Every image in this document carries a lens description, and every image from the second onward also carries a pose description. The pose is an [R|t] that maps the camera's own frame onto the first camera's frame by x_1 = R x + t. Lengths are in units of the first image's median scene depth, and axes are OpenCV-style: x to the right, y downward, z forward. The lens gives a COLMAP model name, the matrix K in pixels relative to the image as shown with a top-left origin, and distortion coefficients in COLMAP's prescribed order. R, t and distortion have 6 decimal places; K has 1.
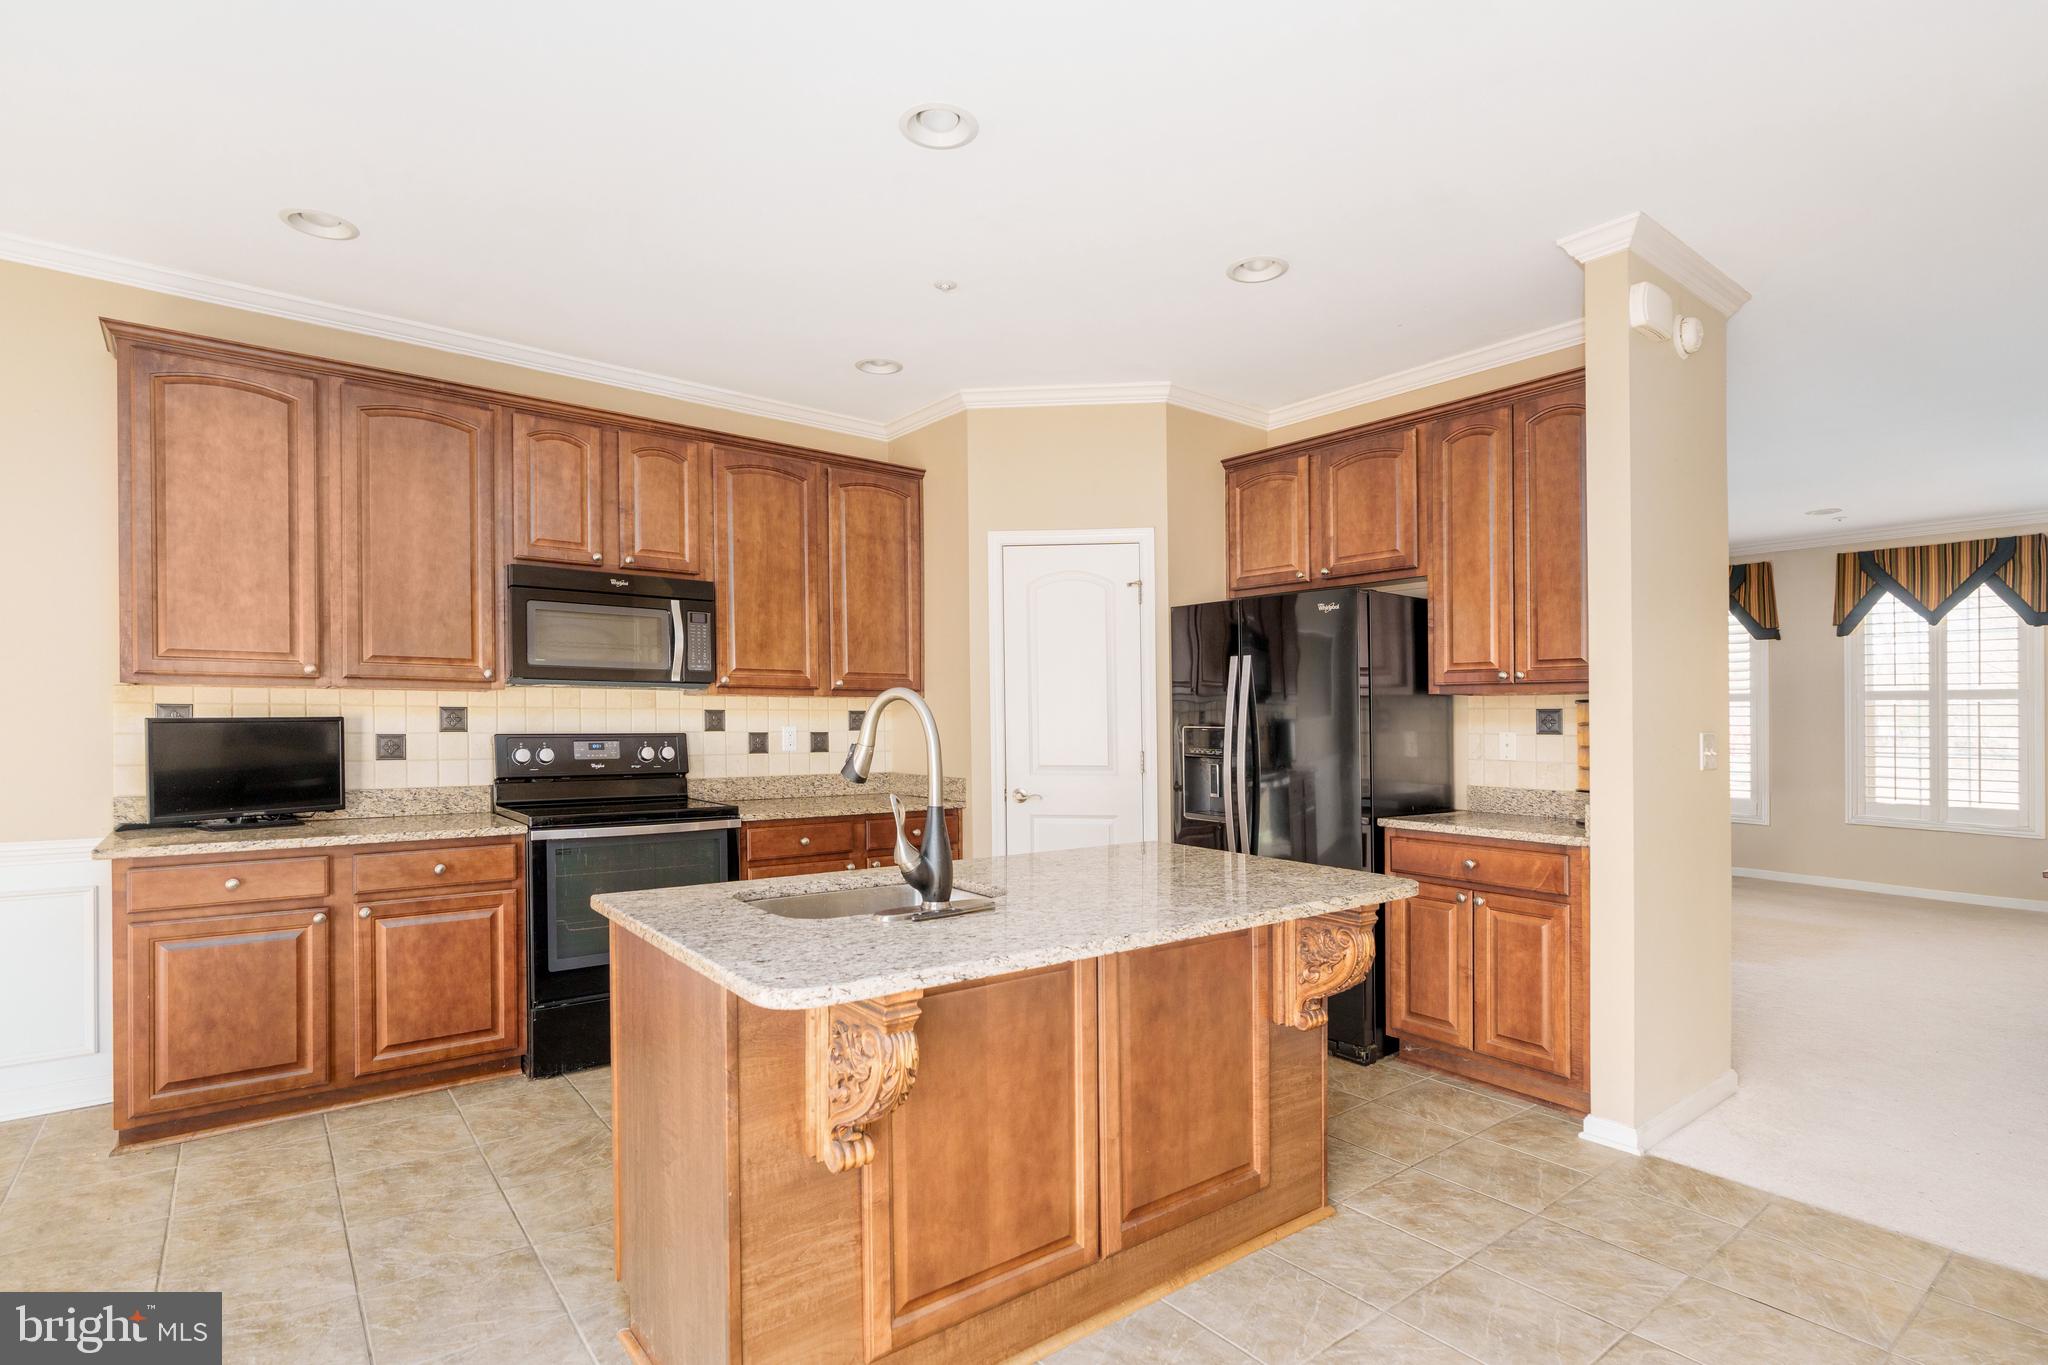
lens RADIAL K [[1006.5, 0, 1013.5], [0, 1006.5, 700.3], [0, 0, 1]] dist [-0.000779, 0.000648]
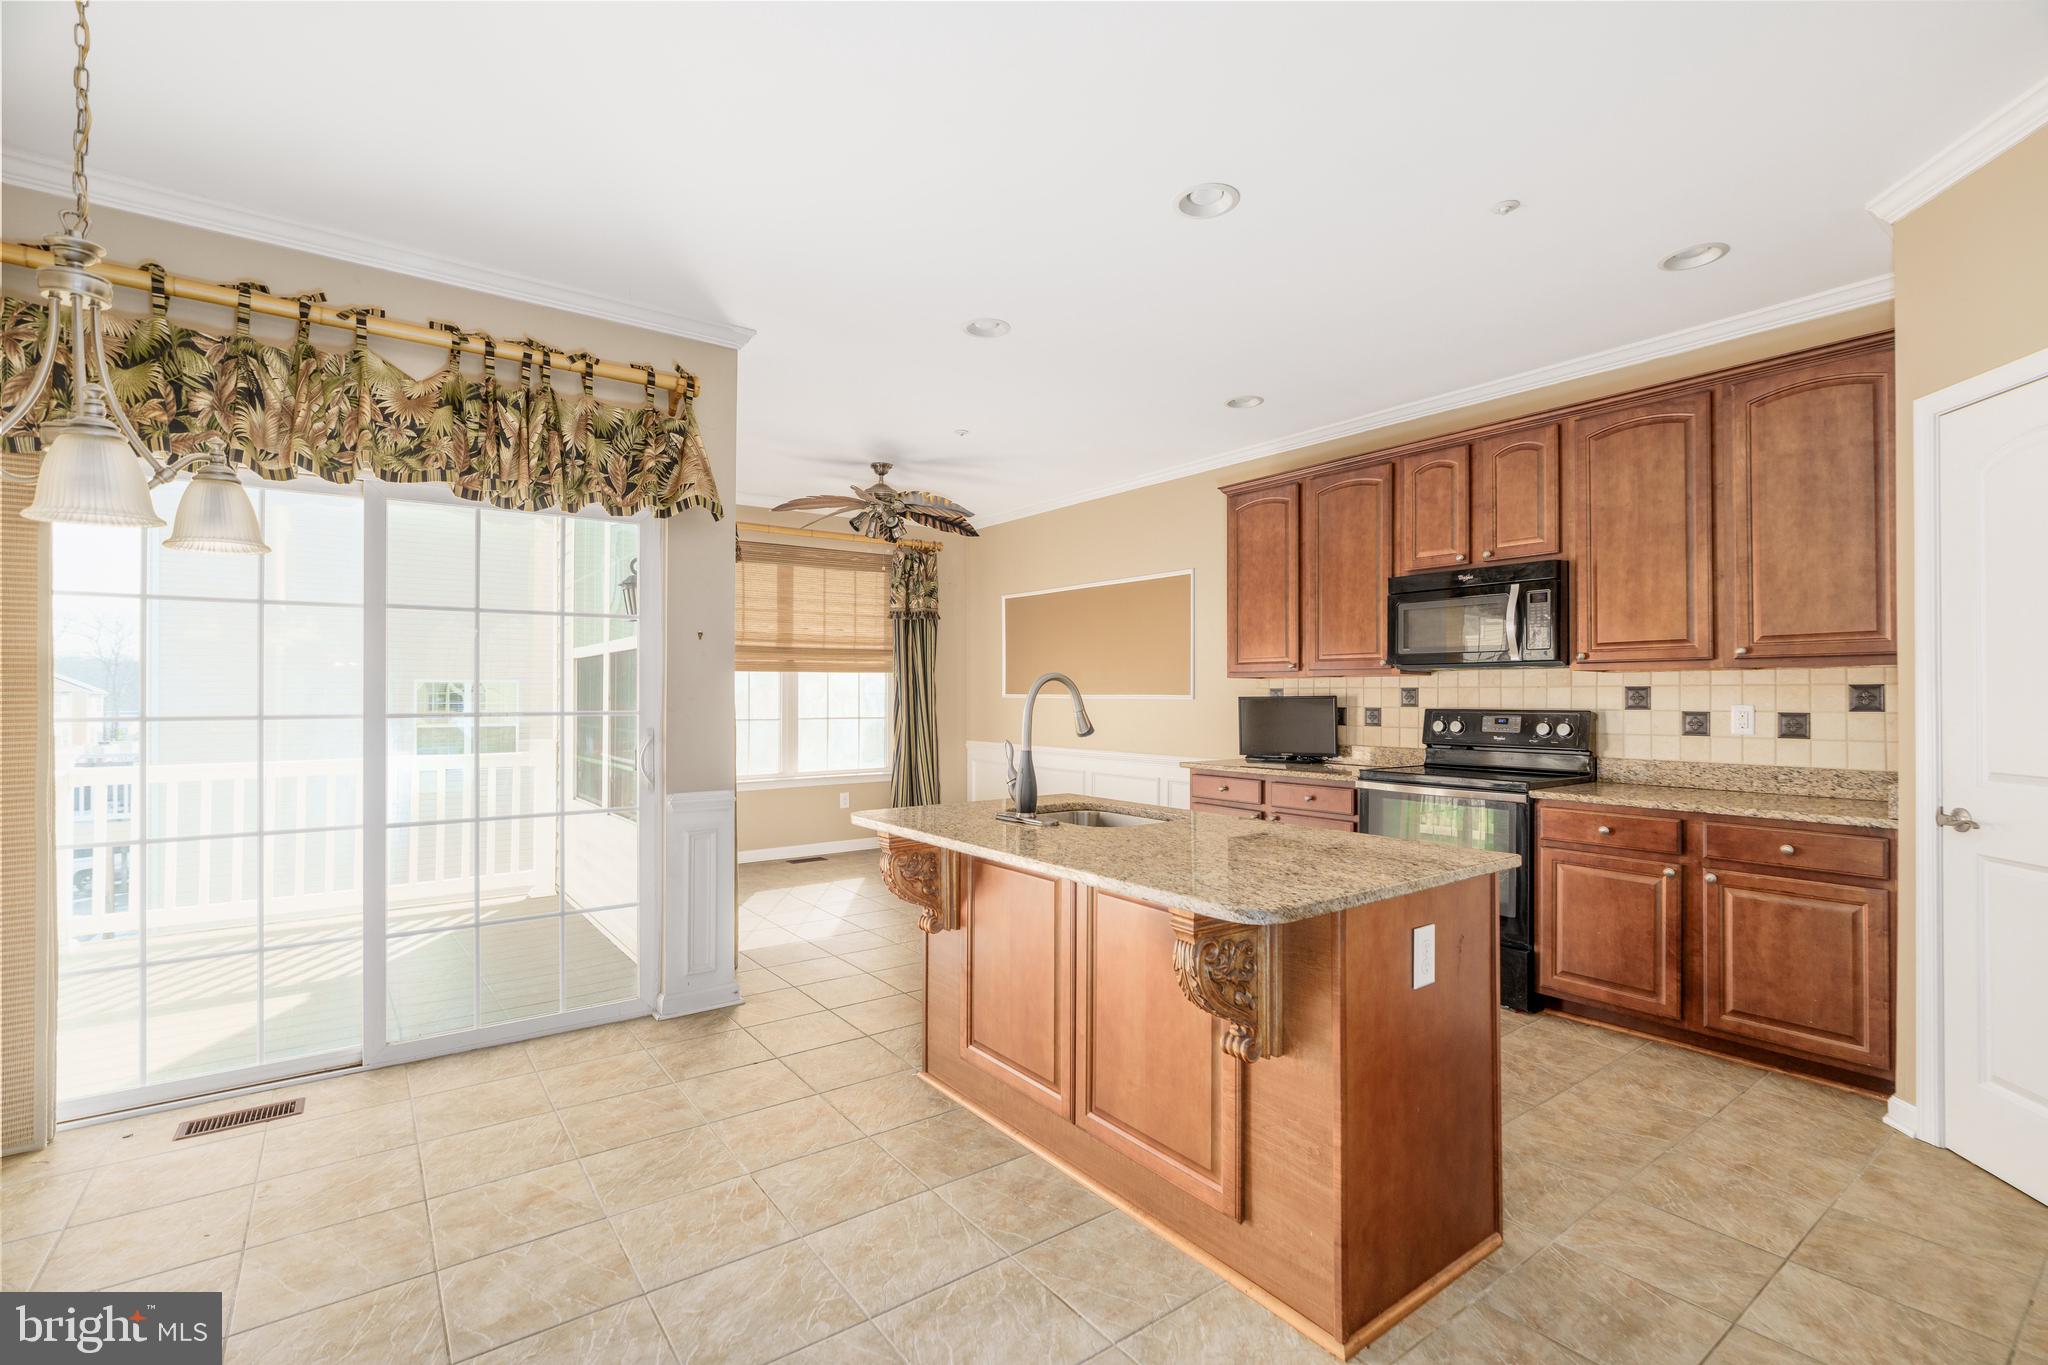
lens RADIAL K [[932.5, 0, 1011.8], [0, 932.5, 673.7], [0, 0, 1]] dist [-0.012829, 0.001130]
pose [[-0.041917, -0.028303, -0.998720, 0.603138], [0.017822, 0.999418, -0.029071, 0.012486], [0.998962, -0.019018, -0.041388, 0.465340]]
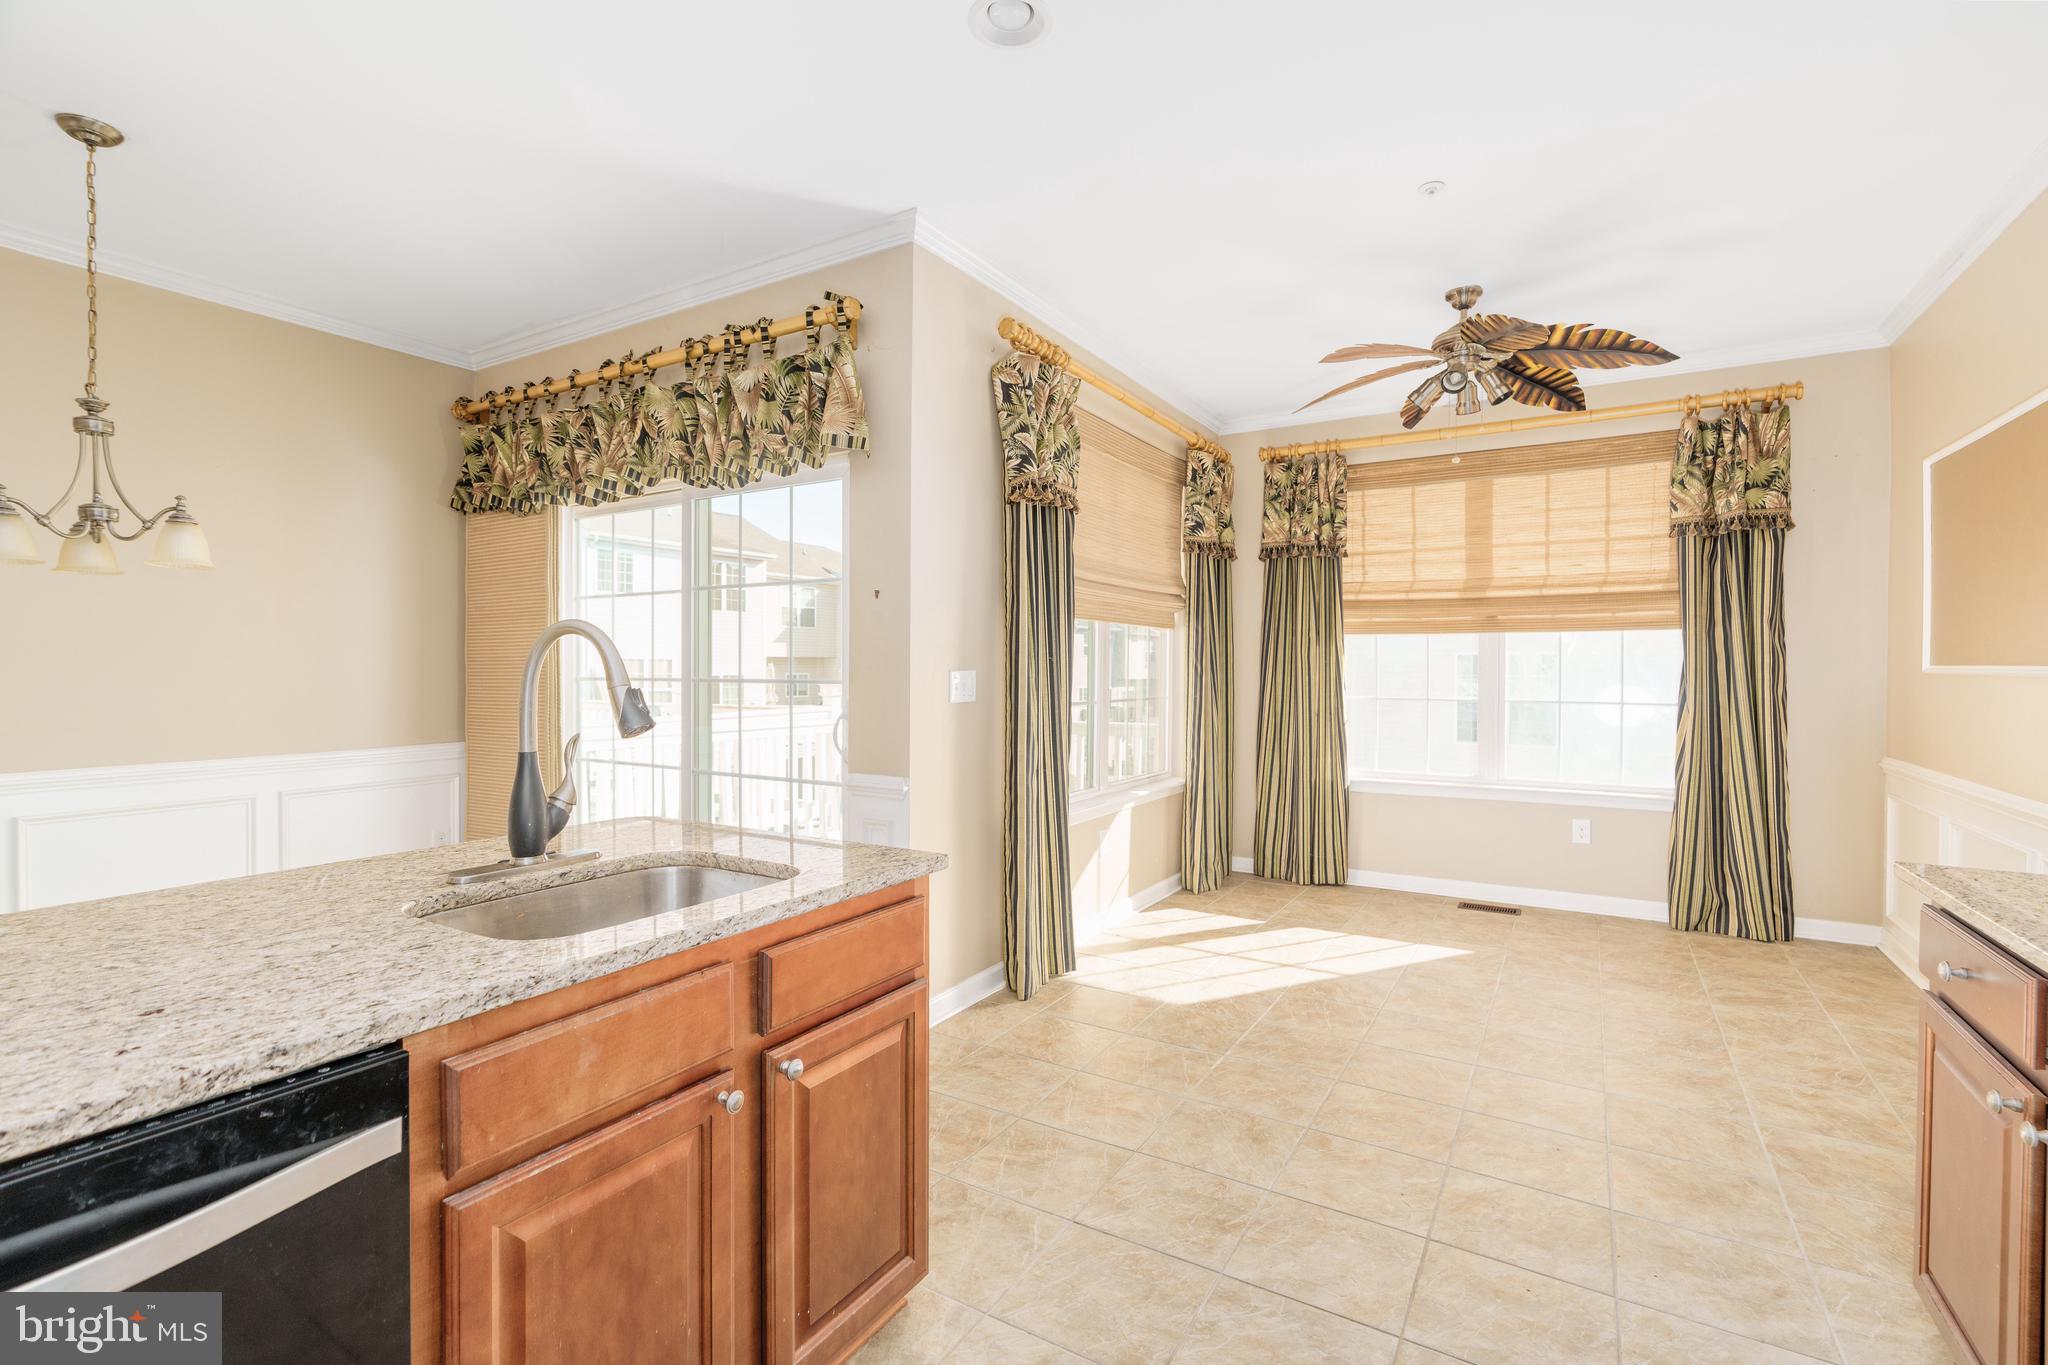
lens RADIAL K [[932.5, 0, 1021.3], [0, 932.5, 676.9], [0, 0, 1]] dist [-0.012829, 0.001130]
pose [[-0.941453, -0.005639, -0.337098, -0.094650], [-0.002602, 0.999952, -0.009463, 0.020298], [0.337135, -0.008032, -0.941422, 0.880567]]
